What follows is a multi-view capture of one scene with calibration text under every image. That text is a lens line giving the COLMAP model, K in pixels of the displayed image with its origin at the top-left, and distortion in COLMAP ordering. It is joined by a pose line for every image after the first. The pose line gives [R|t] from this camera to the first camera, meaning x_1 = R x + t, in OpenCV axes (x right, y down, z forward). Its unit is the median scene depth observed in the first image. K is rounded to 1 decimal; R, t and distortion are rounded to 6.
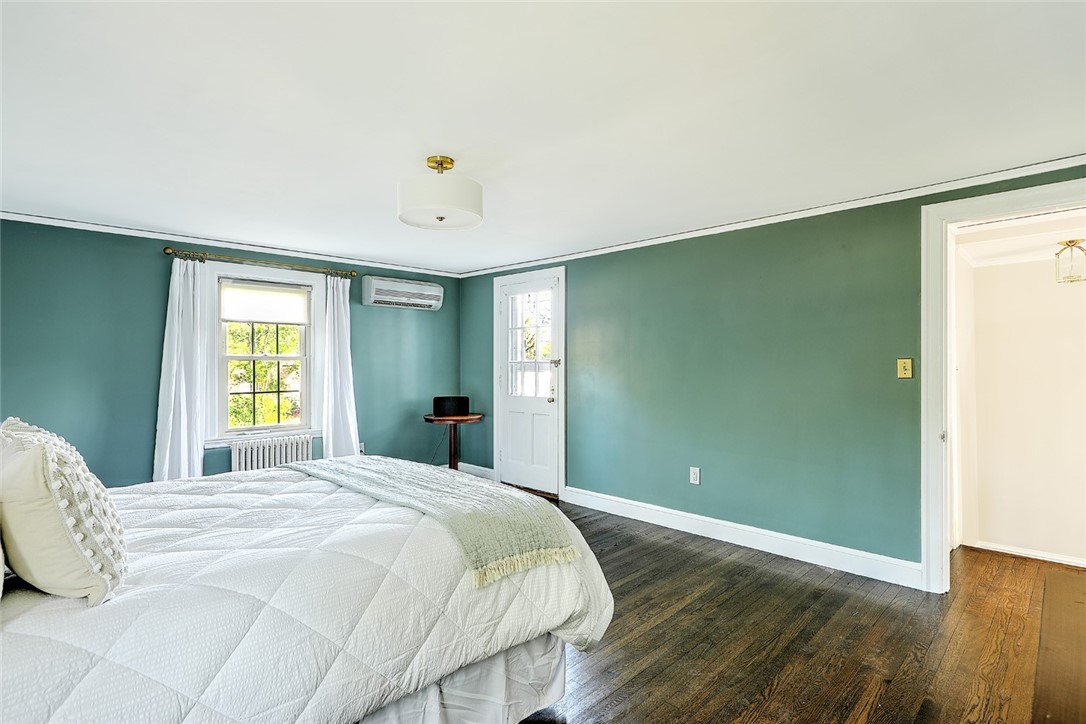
lens RADIAL K [[530.2, 0, 548.7], [0, 530.2, 361.6], [0, 0, 1]] dist [0.001357, 0.000076]
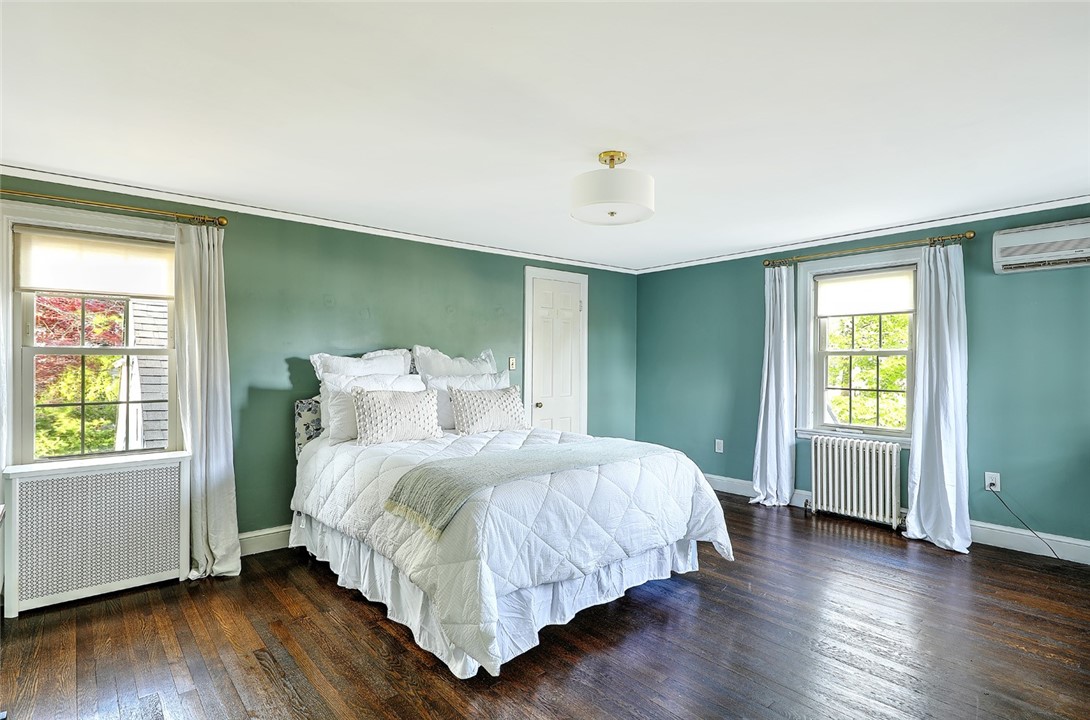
lens RADIAL K [[532.1, 0, 550.6], [0, 532.1, 358.7], [0, 0, 1]] dist [0.001357, 0.000076]
pose [[-0.072857, 0.000116, -0.997342, 0.423515], [0.000814, 1.000000, 0.000057, 0.002959], [0.997342, -0.000808, -0.072857, 0.508125]]
